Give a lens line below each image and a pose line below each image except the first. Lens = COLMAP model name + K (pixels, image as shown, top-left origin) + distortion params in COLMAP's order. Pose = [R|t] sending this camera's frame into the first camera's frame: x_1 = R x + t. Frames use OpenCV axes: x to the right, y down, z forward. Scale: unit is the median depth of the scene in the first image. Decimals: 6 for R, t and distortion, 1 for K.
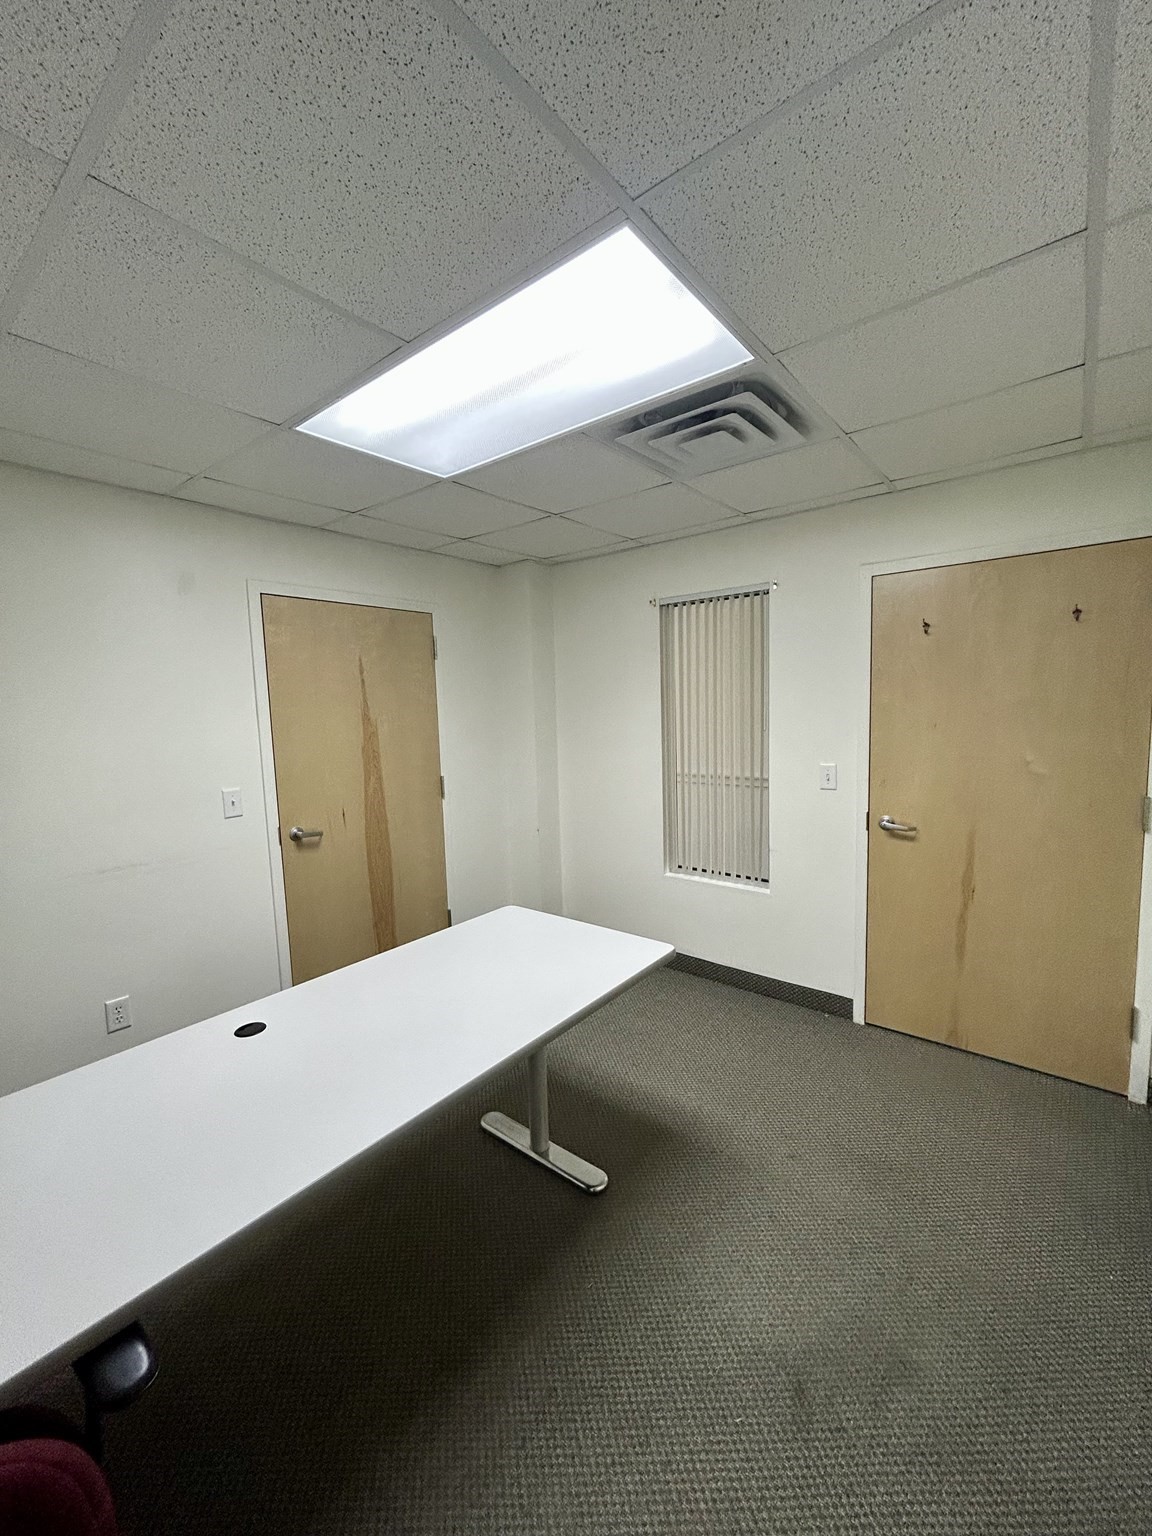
lens RADIAL K [[618.3, 0, 578.7], [0, 618.3, 769.3], [0, 0, 1]] dist [0.000532, 0.000049]
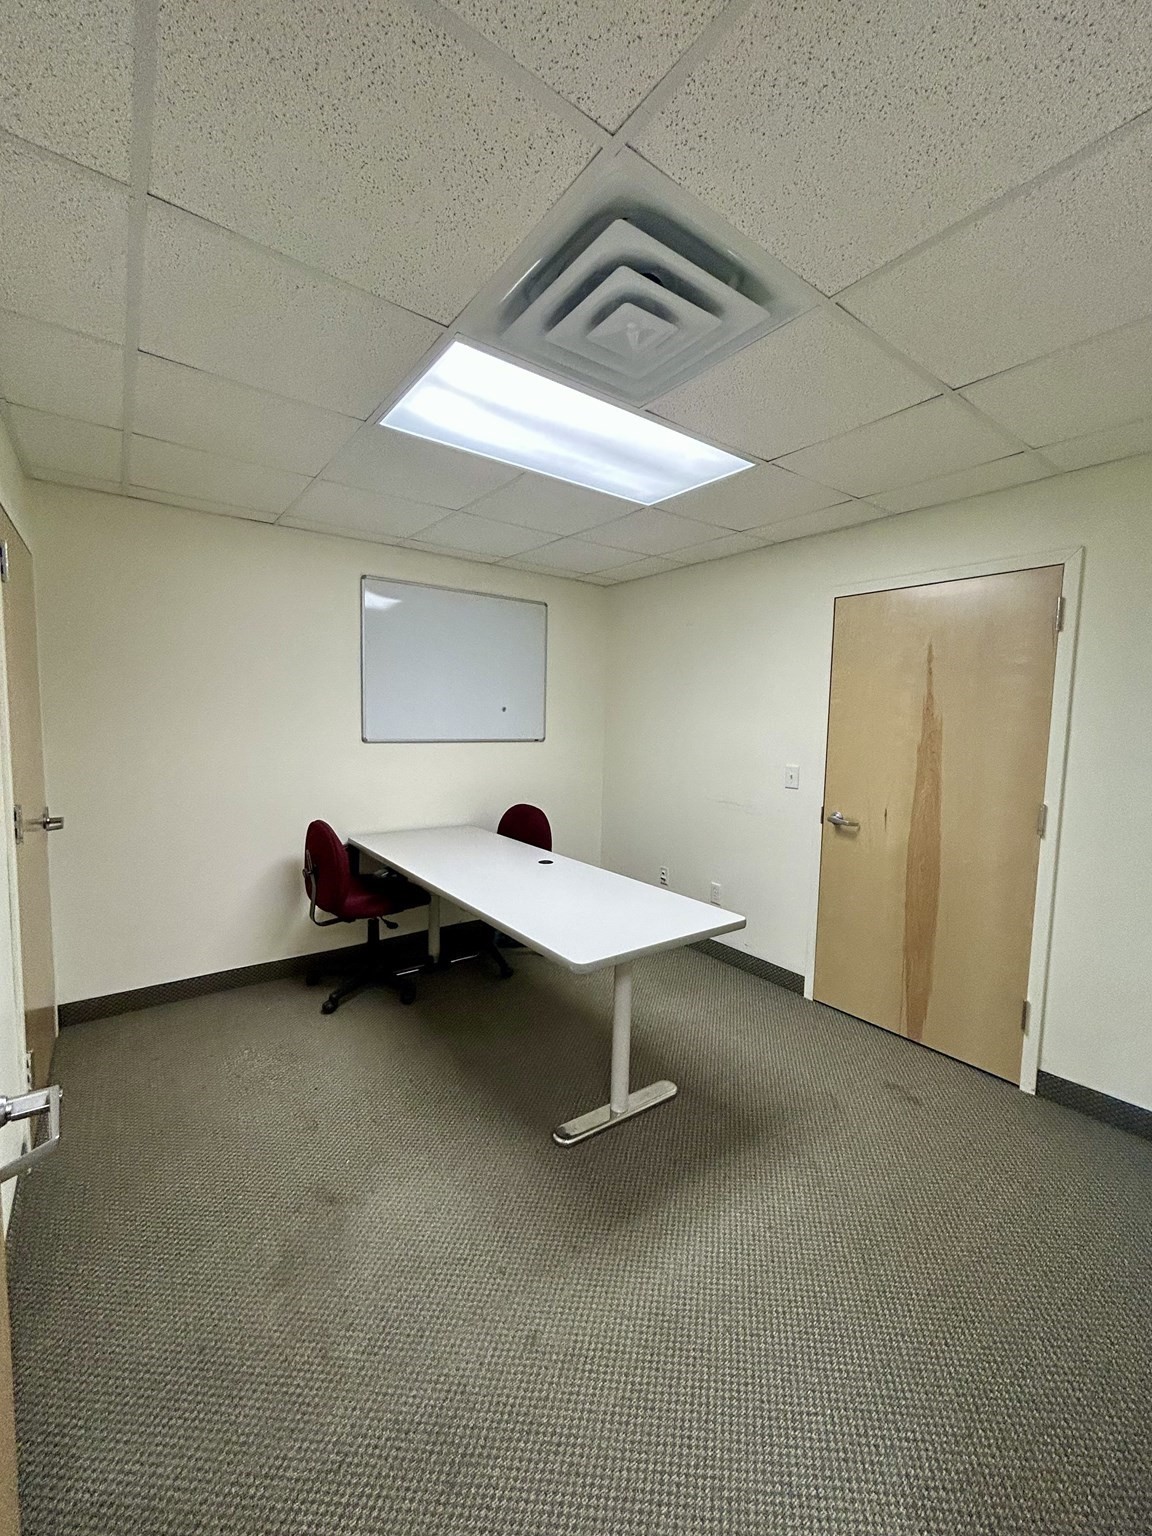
lens RADIAL K [[618.3, 0, 578.7], [0, 618.3, 769.3], [0, 0, 1]] dist [0.000532, 0.000049]
pose [[-0.257362, 0.108813, -0.960169, 0.743749], [-0.114469, 0.983211, 0.142106, -0.086923], [0.959511, 0.146482, -0.240585, 0.898956]]
